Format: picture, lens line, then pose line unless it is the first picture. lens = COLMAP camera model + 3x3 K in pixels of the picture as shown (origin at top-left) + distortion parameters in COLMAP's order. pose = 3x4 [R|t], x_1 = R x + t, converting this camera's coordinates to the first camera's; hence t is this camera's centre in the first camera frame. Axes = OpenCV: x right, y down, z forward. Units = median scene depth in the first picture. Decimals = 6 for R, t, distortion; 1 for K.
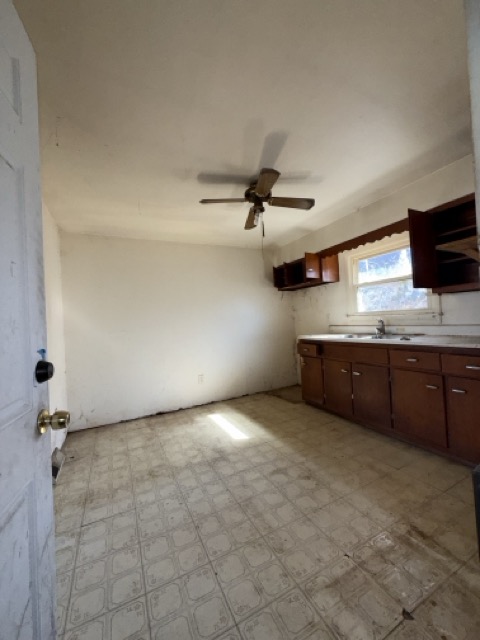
lens RADIAL K [[257.2, 0, 237.9], [0, 257.2, 318.1], [0, 0, 1]] dist [0.001660, 0.000828]
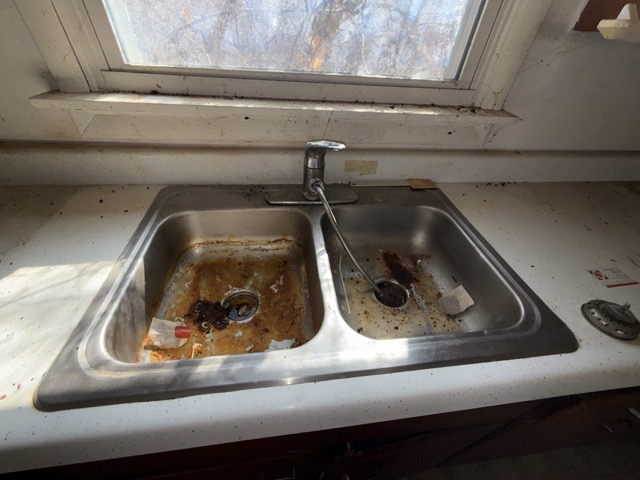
lens RADIAL K [[257.2, 0, 322.4], [0, 257.2, 240.1], [0, 0, 1]] dist [0.001660, 0.000828]
pose [[0.335957, -0.546400, 0.767190, 0.428185], [-0.086431, 0.793211, 0.602781, -0.060455], [-0.937903, -0.268817, 0.219259, 1.091462]]
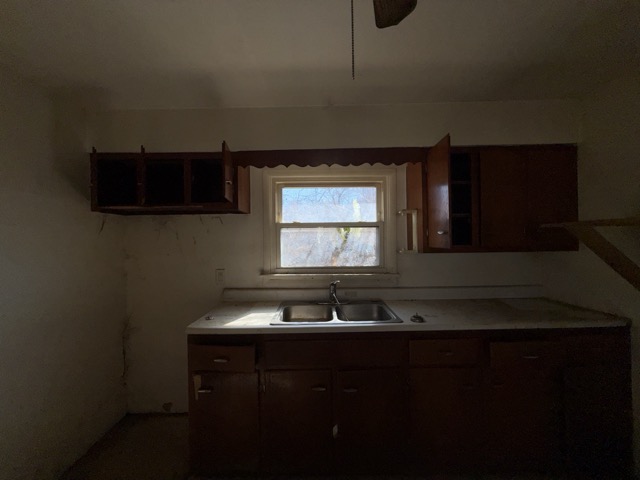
lens RADIAL K [[257.2, 0, 319.4], [0, 257.2, 239.0], [0, 0, 1]] dist [0.001660, 0.000828]
pose [[0.444998, 0.050870, 0.894086, -0.083455], [-0.021622, 0.998705, -0.046061, -0.087555], [-0.895271, 0.001165, 0.445521, 0.854365]]
